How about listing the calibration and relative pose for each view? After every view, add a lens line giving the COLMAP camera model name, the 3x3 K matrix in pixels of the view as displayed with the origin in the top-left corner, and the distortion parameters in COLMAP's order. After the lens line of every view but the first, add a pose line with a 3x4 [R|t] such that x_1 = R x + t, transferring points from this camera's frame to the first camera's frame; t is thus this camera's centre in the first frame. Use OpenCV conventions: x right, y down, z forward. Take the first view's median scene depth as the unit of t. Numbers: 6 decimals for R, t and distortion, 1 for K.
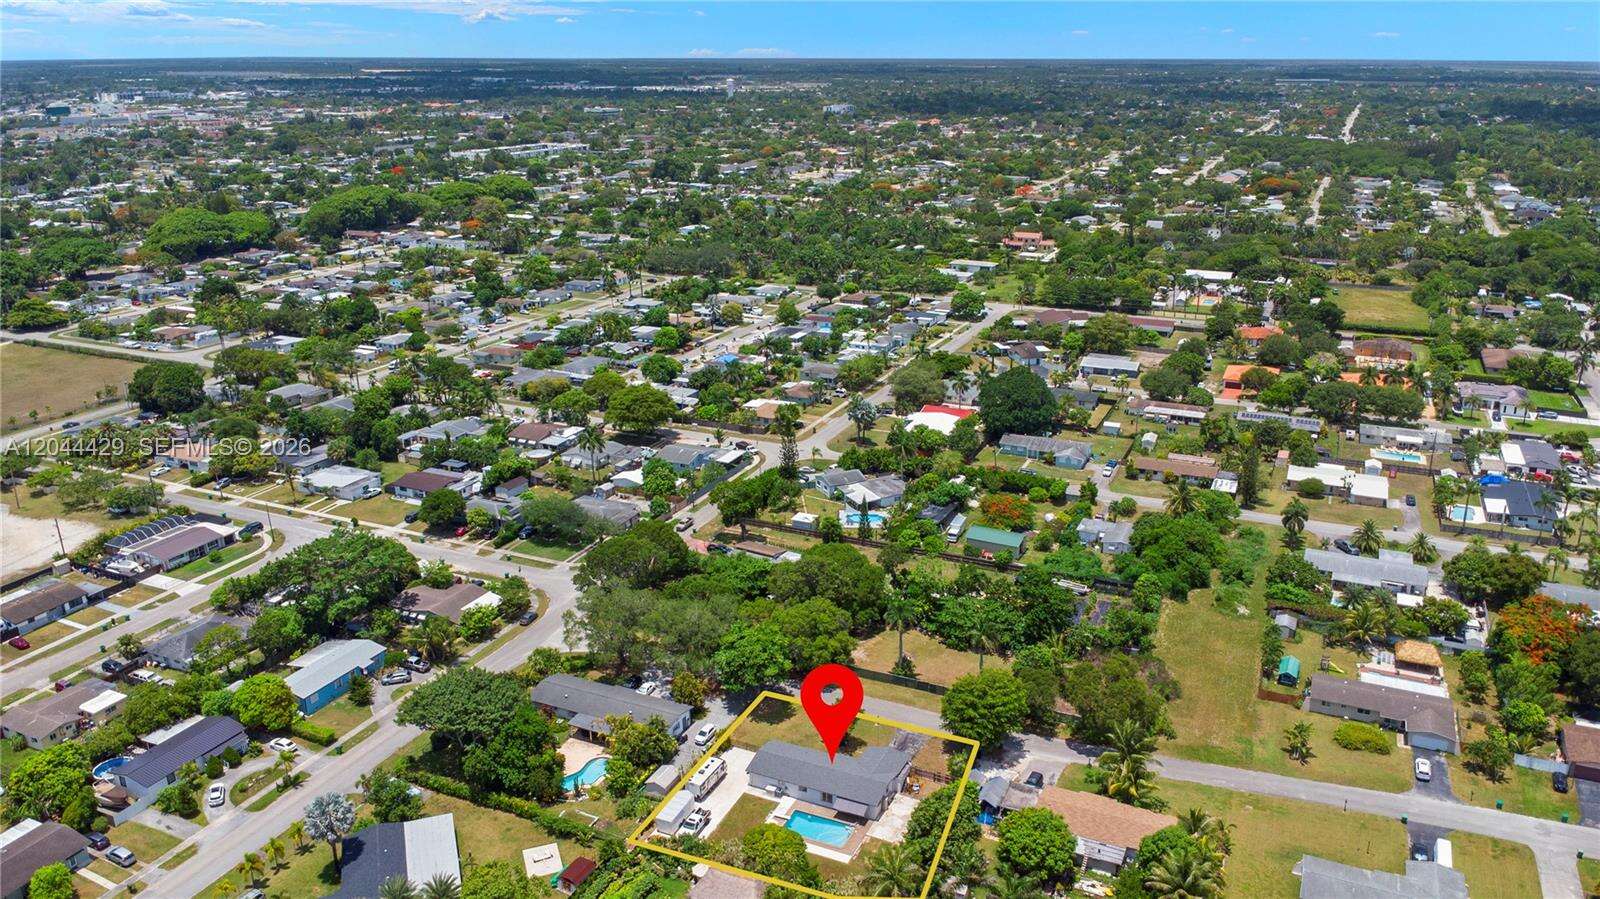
lens RADIAL K [[1186.4, 0, 808.5], [0, 1186.4, 423.3], [0, 0, 1]] dist [0.017021, 0.000110]
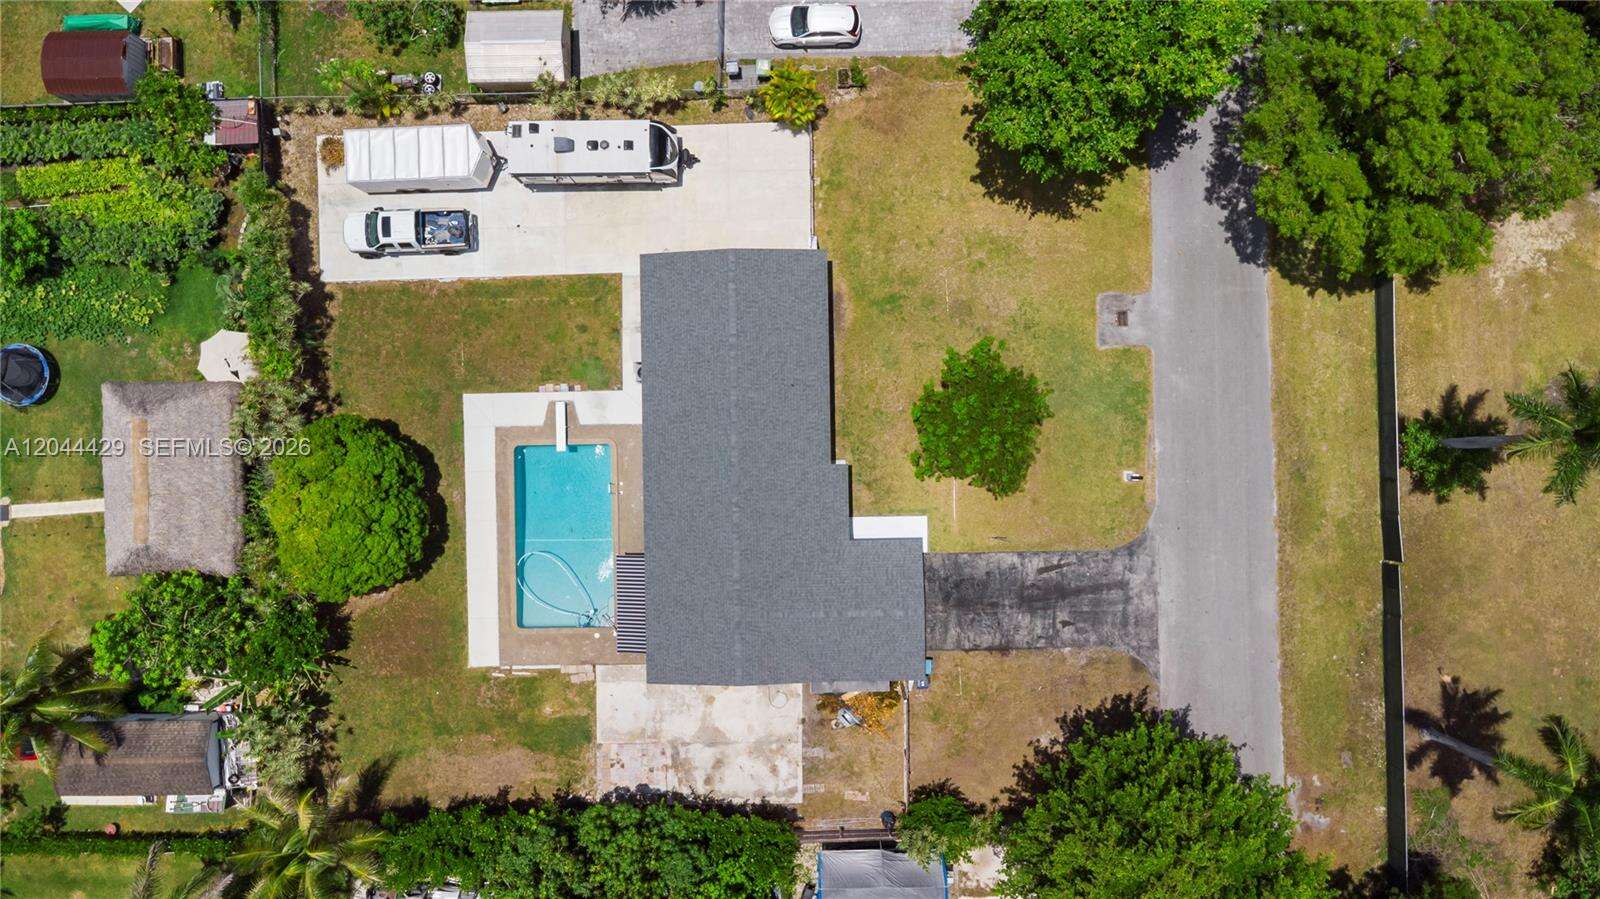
lens RADIAL K [[1186.4, 0, 808.5], [0, 1186.4, 423.3], [0, 0, 1]] dist [0.017021, 0.000110]
pose [[0.435063, 0.900399, 0.001303, 0.009711], [-0.263267, 0.125823, 0.956483, -0.024774], [0.861052, -0.416474, 0.291786, 0.925267]]
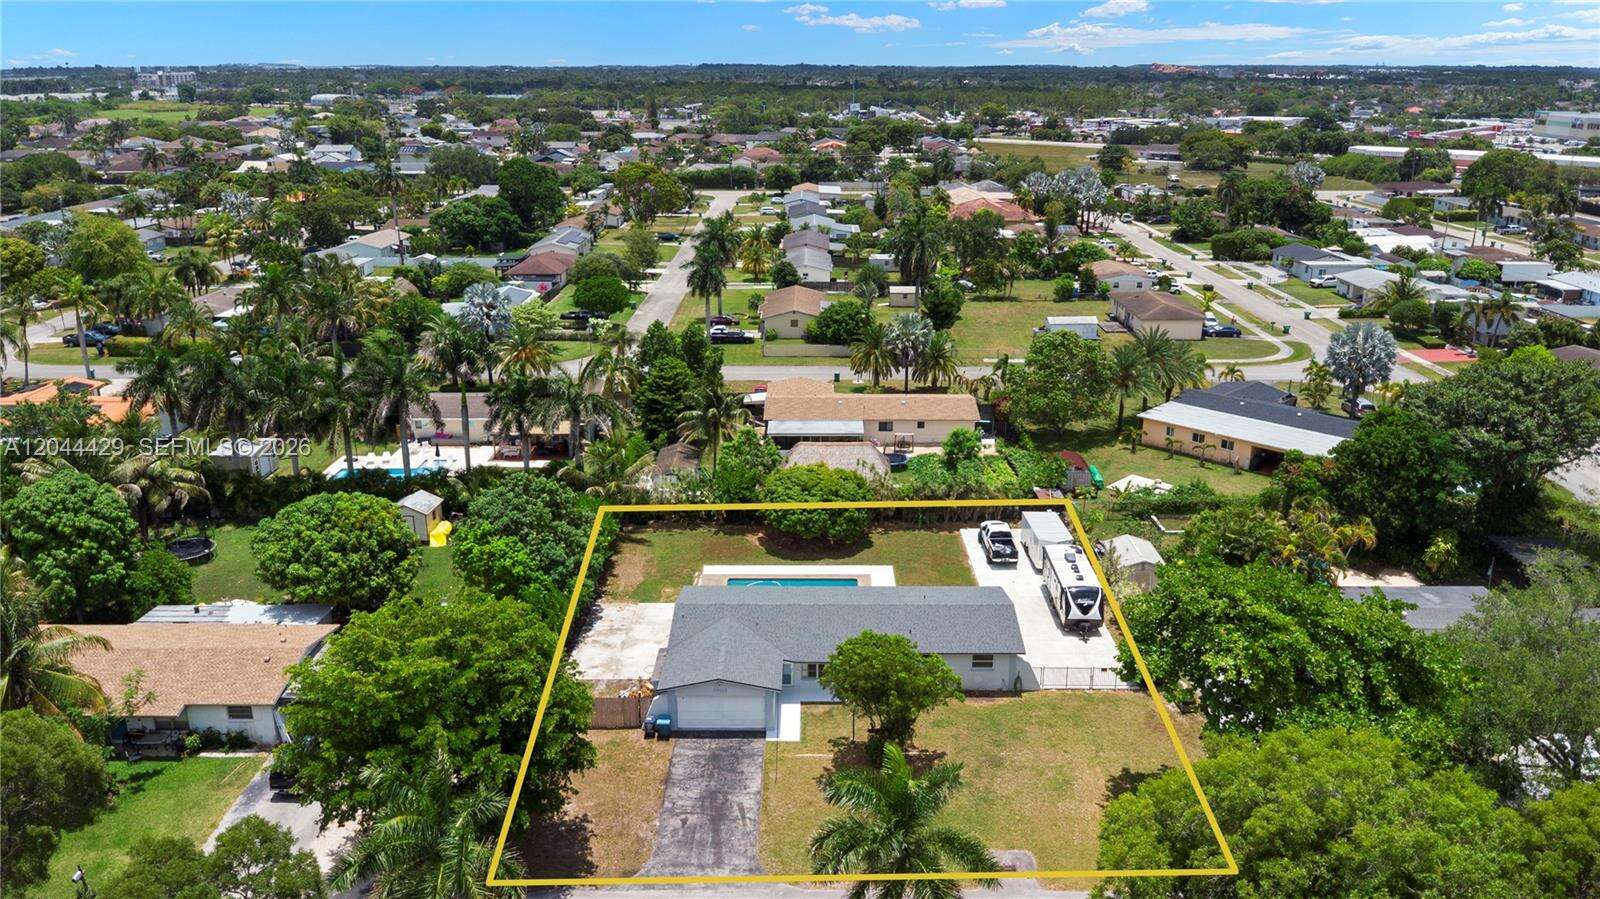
lens RADIAL K [[1186.4, 0, 808.5], [0, 1186.4, 423.3], [0, 0, 1]] dist [0.017021, 0.000110]
pose [[-0.909712, 0.128315, -0.394917, 0.178318], [-0.119128, 0.830430, 0.544237, 0.012813], [0.397785, 0.542145, -0.740166, 1.261514]]
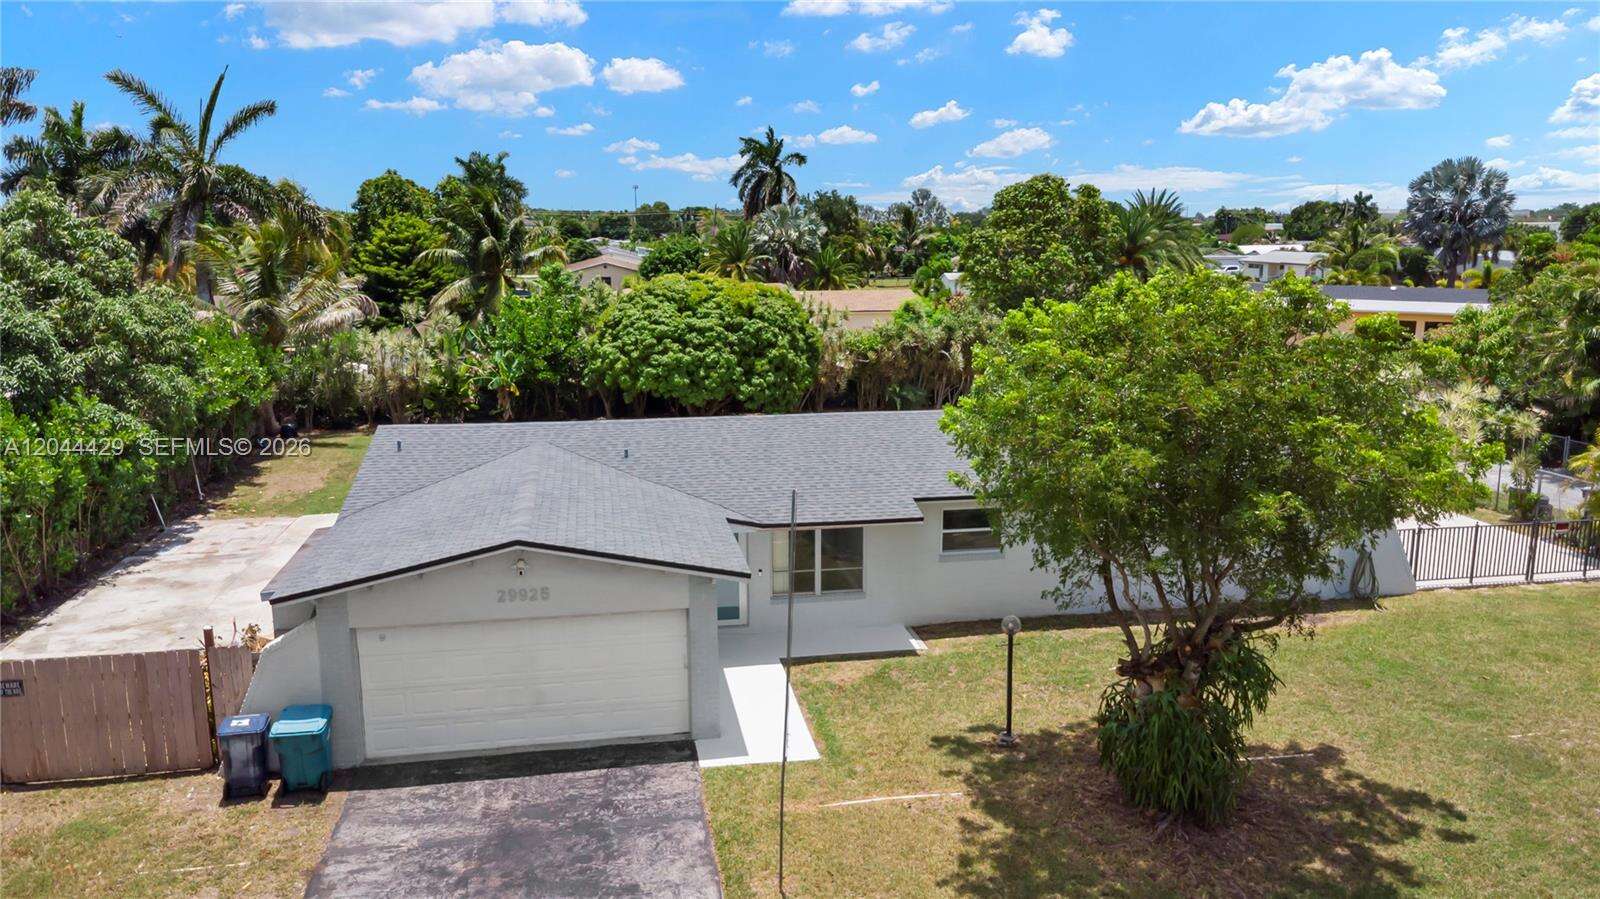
lens RADIAL K [[1186.4, 0, 808.5], [0, 1186.4, 423.3], [0, 0, 1]] dist [0.017021, 0.000110]
pose [[-0.818342, 0.110197, -0.564069, 0.103918], [-0.164973, 0.895106, 0.414210, 0.225993], [0.550546, 0.432021, -0.714323, 1.102160]]
